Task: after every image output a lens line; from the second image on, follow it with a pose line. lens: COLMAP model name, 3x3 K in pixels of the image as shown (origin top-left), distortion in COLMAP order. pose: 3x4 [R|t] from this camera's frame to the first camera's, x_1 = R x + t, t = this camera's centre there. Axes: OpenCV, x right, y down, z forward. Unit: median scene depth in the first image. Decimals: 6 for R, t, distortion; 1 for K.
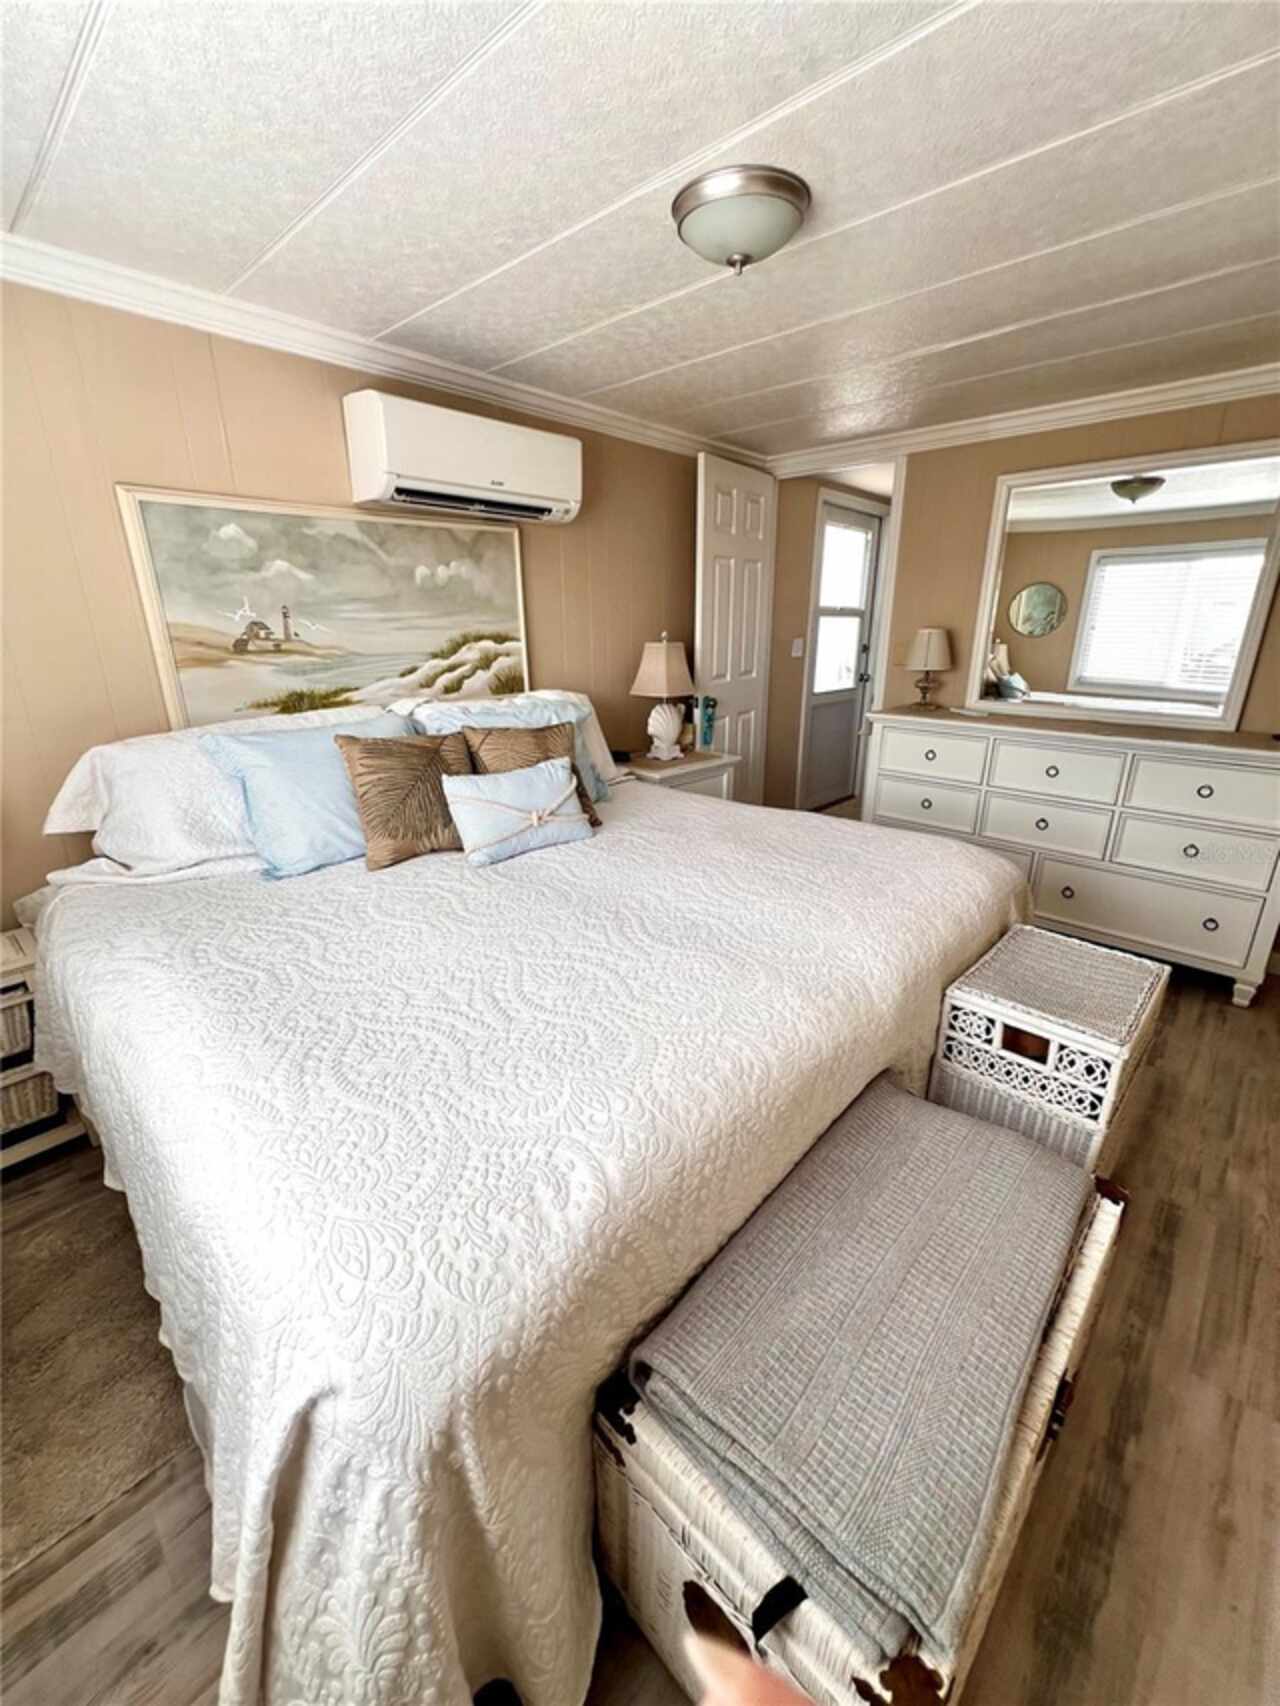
lens RADIAL K [[687.4, 0, 641.5], [0, 687.4, 848.4], [0, 0, 1]] dist [-0.000069, 0.000061]
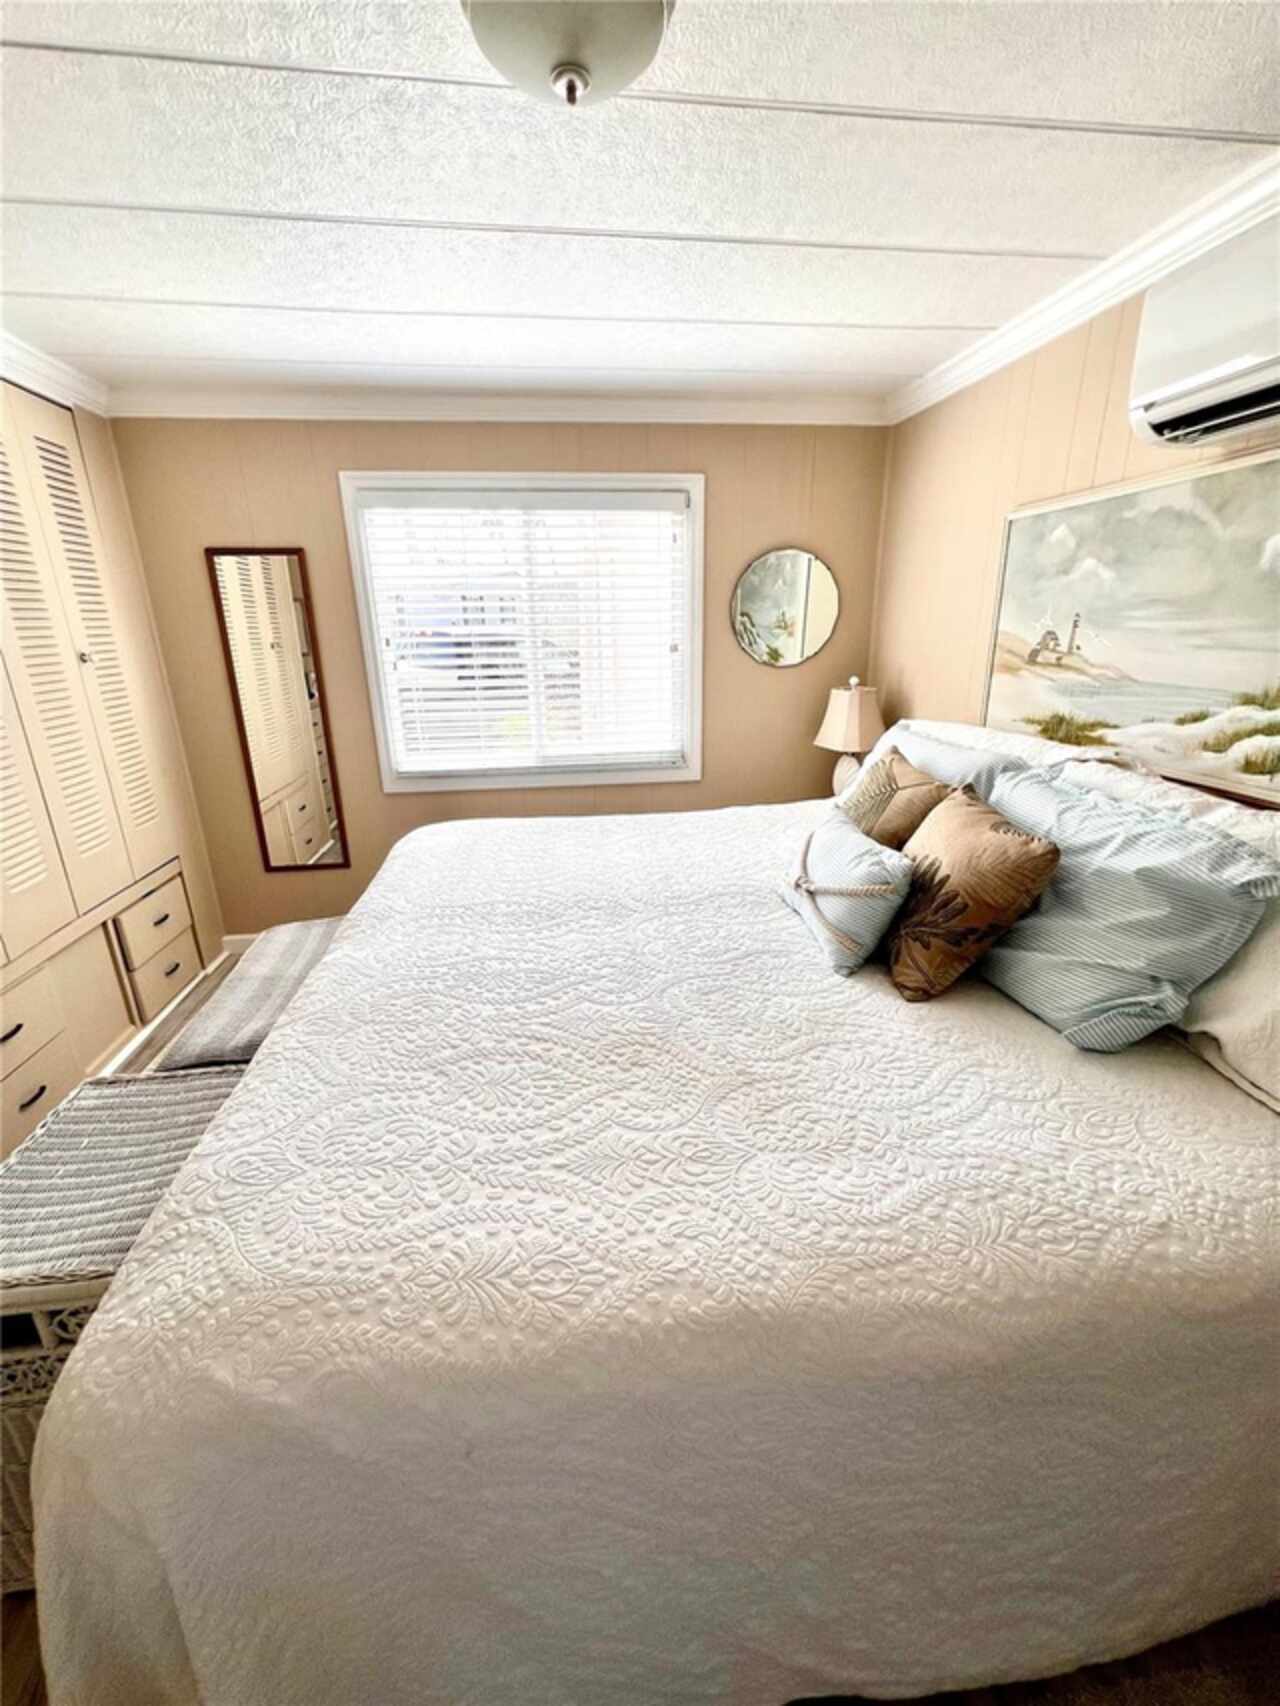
lens RADIAL K [[687.4, 0, 640.1], [0, 687.4, 856.5], [0, 0, 1]] dist [-0.000069, 0.000061]
pose [[-0.634364, 0.254443, -0.729959, 0.494335], [-0.242159, 0.831343, 0.500228, -0.384171], [0.734126, 0.494094, -0.465758, 1.111115]]
